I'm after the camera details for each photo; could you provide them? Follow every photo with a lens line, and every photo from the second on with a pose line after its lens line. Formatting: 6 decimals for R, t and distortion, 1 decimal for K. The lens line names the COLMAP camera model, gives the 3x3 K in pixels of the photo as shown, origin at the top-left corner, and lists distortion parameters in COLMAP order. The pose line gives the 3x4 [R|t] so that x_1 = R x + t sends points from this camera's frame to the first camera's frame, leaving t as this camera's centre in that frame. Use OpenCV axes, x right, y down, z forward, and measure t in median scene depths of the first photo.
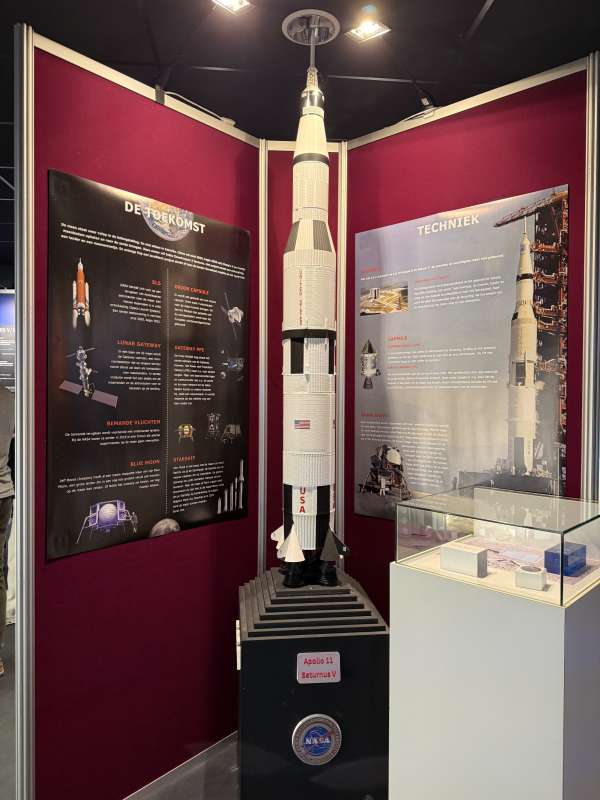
lens RADIAL K [[572.3, 0, 296.2], [0, 572.3, 405.1], [0, 0, 1]] dist [0.065199, -0.064189]
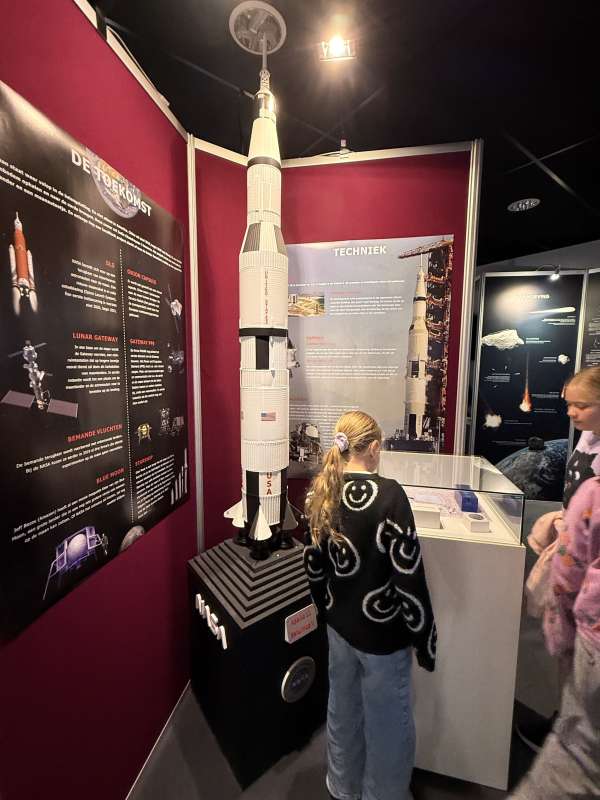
lens RADIAL K [[348.9, 0, 297.5], [0, 348.9, 401.5], [0, 0, 1]] dist [-0.002220, 0.001924]
pose [[0.853162, -0.059796, 0.518207, -0.287506], [0.009810, 0.995072, 0.098670, -0.060443], [-0.521553, -0.079098, 0.849544, 0.409754]]
